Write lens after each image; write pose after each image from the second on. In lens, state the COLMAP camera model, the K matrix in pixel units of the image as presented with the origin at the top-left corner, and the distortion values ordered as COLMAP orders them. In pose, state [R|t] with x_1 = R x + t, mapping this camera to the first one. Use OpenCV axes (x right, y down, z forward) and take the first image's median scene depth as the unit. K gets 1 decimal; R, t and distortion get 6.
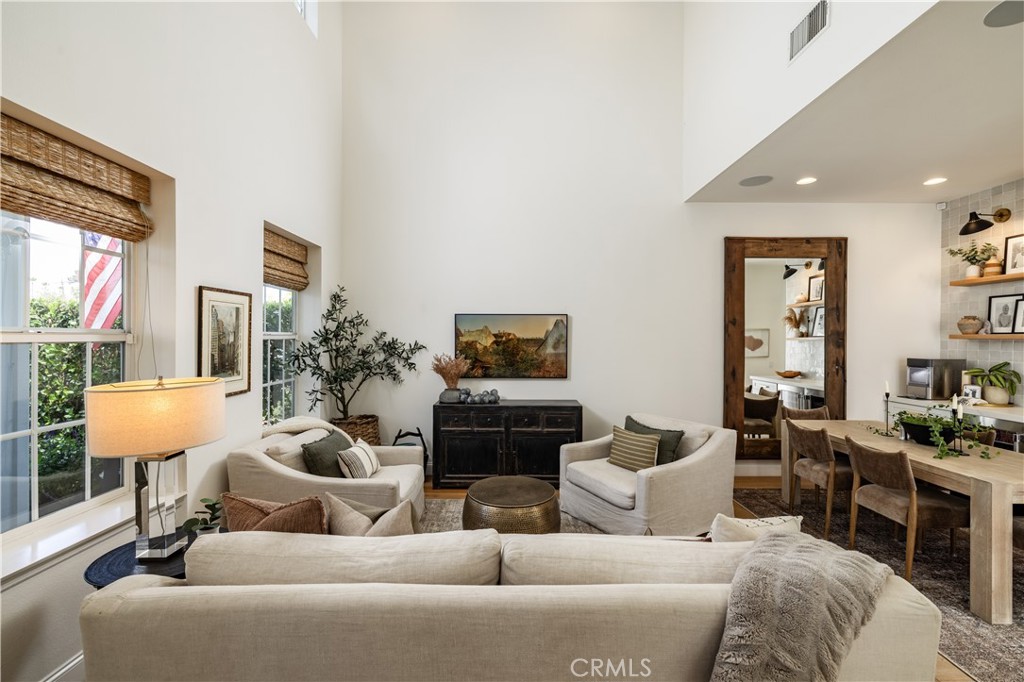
lens RADIAL K [[438.1, 0, 515.1], [0, 438.1, 339.8], [0, 0, 1]] dist [-0.001138, 0.000023]
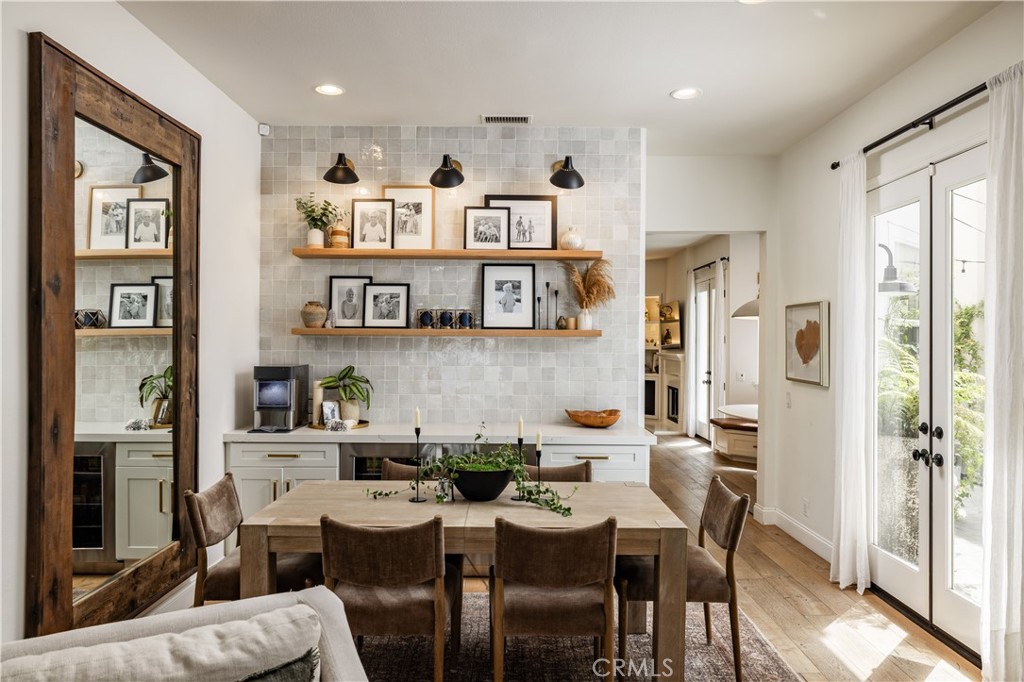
lens RADIAL K [[695.4, 0, 511.2], [0, 695.4, 341.8], [0, 0, 1]] dist [0.008348, -0.000877]
pose [[0.019332, -0.008278, 0.999779, -0.063978], [-0.003018, 0.999961, 0.008338, -0.000960], [-0.999809, -0.003178, 0.019306, 0.723111]]
